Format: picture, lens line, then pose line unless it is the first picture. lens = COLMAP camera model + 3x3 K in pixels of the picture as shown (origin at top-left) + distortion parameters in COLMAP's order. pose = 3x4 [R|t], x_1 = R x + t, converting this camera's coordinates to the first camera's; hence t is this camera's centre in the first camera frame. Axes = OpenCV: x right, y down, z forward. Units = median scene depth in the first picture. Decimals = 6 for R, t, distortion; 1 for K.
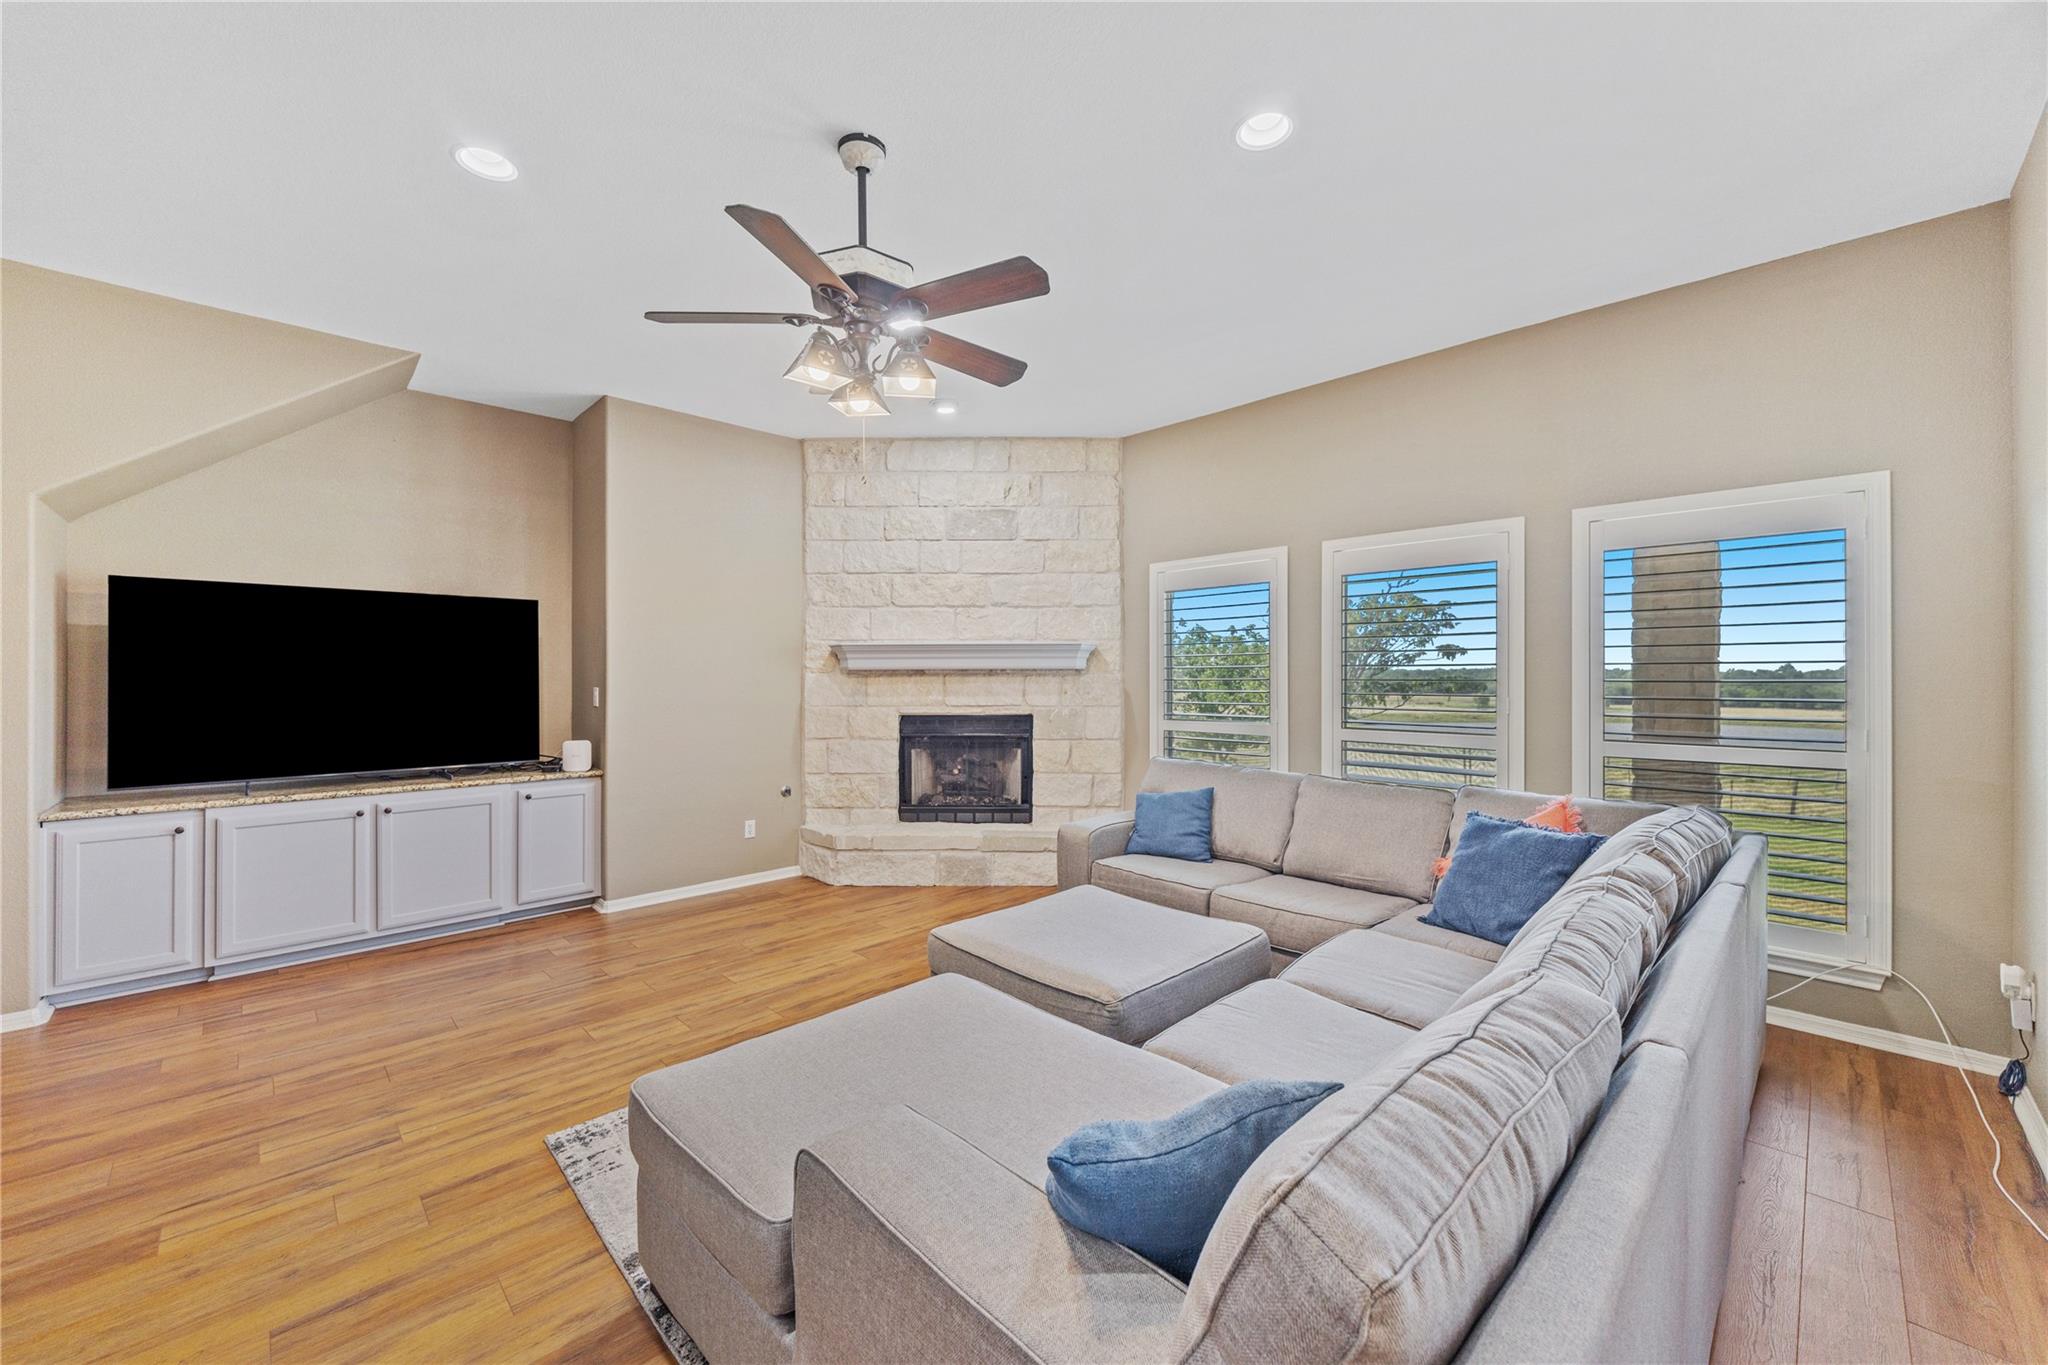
lens RADIAL K [[797.9, 0, 1021.8], [0, 797.9, 677.8], [0, 0, 1]] dist [0.001145, -0.000192]
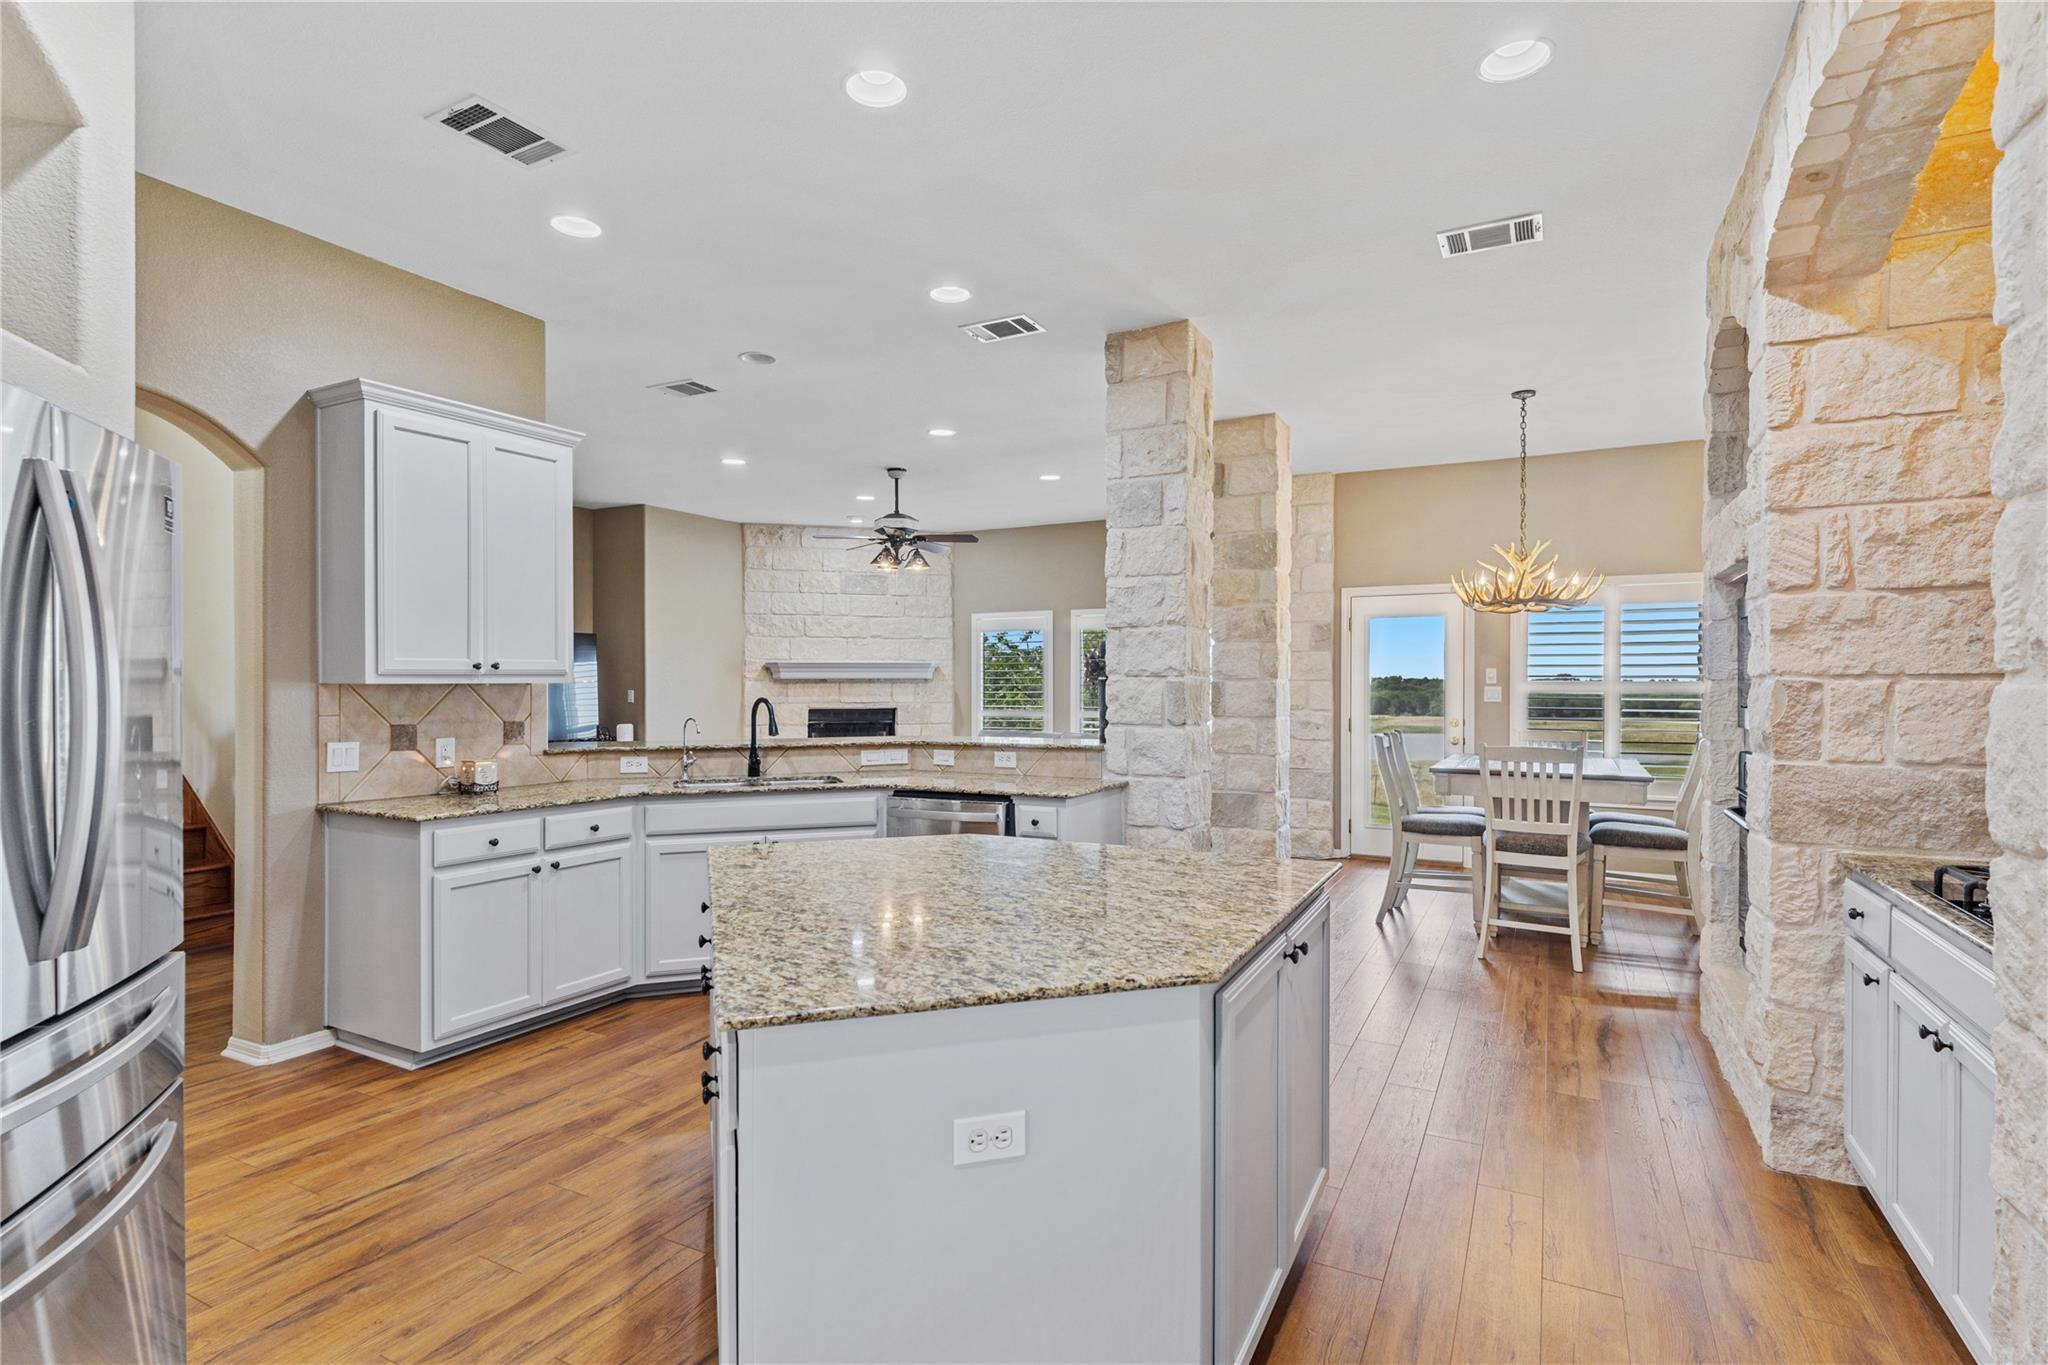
lens RADIAL K [[1050.3, 0, 1022.3], [0, 1050.3, 697.2], [0, 0, 1]] dist [0.001144, 0.000011]
pose [[0.953369, -0.002565, 0.301796, -0.370633], [-0.000120, 0.999961, 0.008878, 0.006590], [-0.301807, -0.008500, 0.953331, -1.019558]]
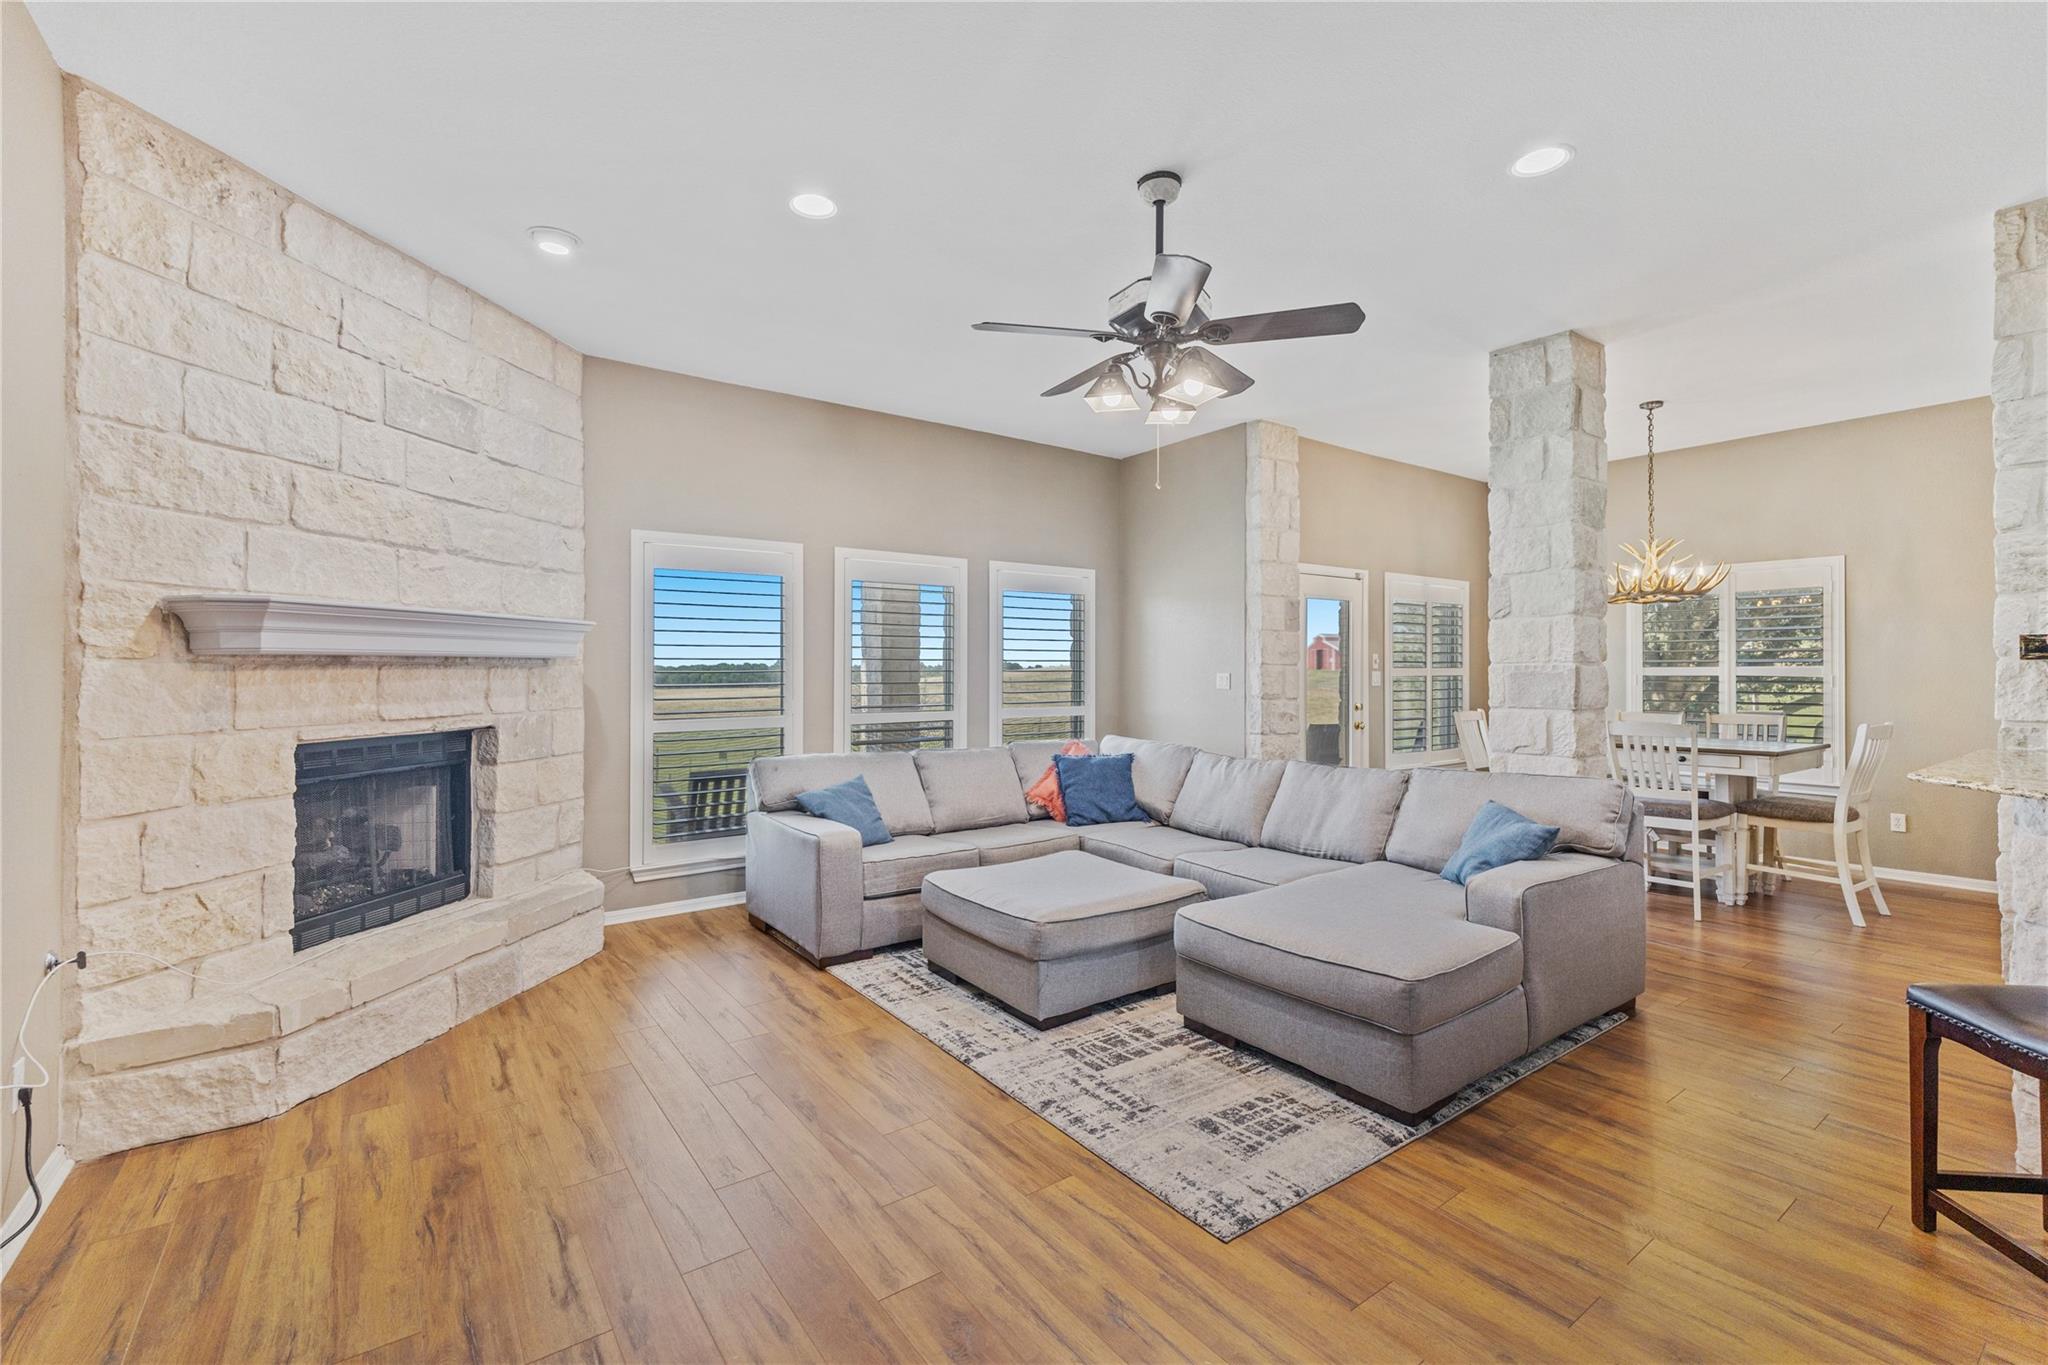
lens RADIAL K [[883.2, 0, 1024.0], [0, 883.2, 682.5], [0, 0, 1]] dist [0.042406, -0.029251]
pose [[0.136538, -0.013534, 0.990542, -0.657578], [0.004113, 0.999906, 0.013095, 0.001947], [-0.990626, 0.002286, 0.136581, 0.469655]]
